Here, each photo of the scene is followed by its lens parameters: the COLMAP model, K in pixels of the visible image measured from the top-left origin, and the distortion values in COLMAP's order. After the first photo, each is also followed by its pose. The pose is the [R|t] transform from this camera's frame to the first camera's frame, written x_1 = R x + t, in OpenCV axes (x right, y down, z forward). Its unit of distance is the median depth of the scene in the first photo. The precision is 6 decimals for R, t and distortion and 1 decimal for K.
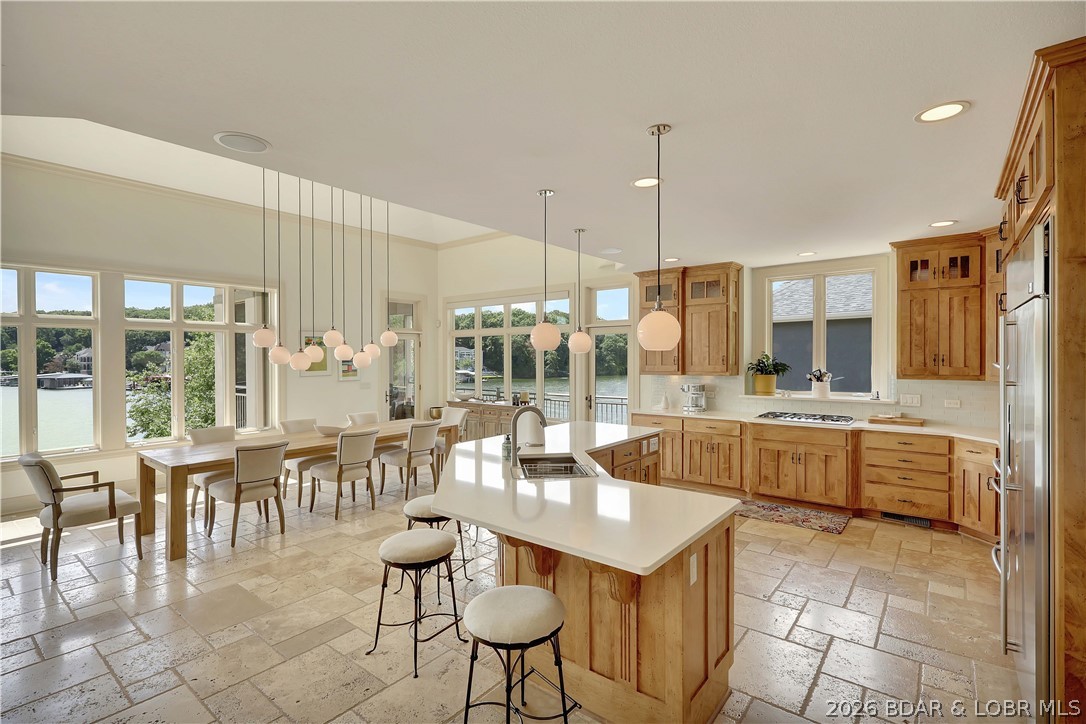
lens RADIAL K [[509.9, 0, 549.8], [0, 509.9, 359.9], [0, 0, 1]] dist [-0.001208, 0.000685]
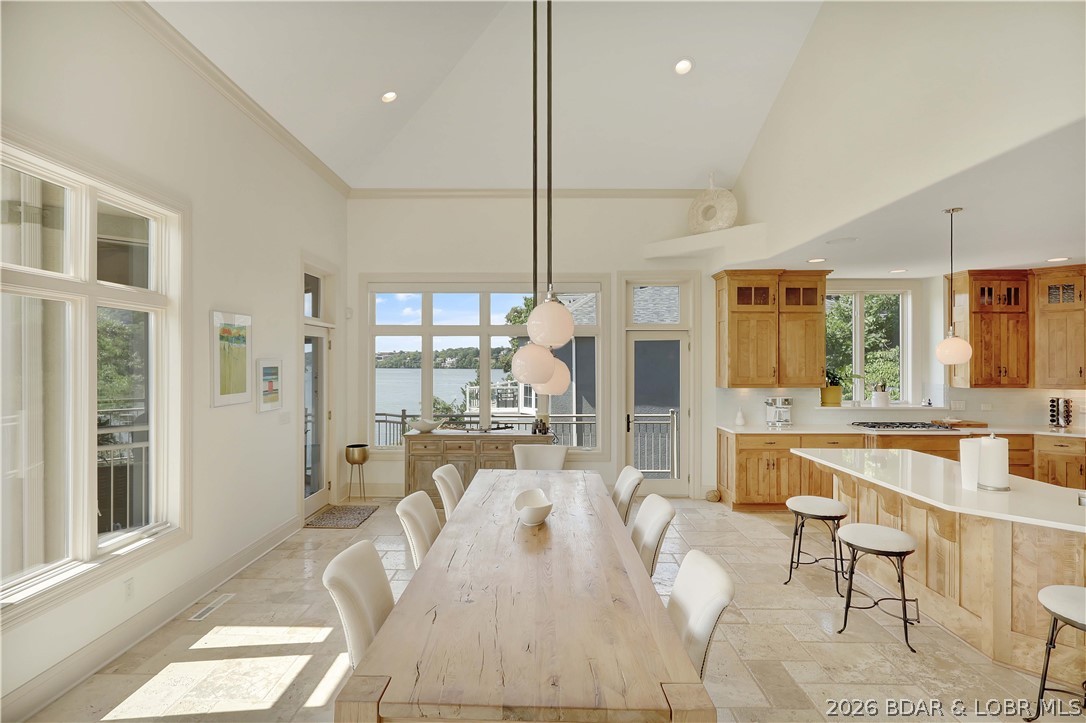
lens RADIAL K [[509.9, 0, 540.0], [0, 509.9, 363.4], [0, 0, 1]] dist [-0.001208, 0.000685]
pose [[0.794260, 0.007192, 0.607536, -0.654555], [-0.001457, 0.999950, -0.009932, -0.004492], [-0.607577, 0.007003, 0.794230, 0.552301]]
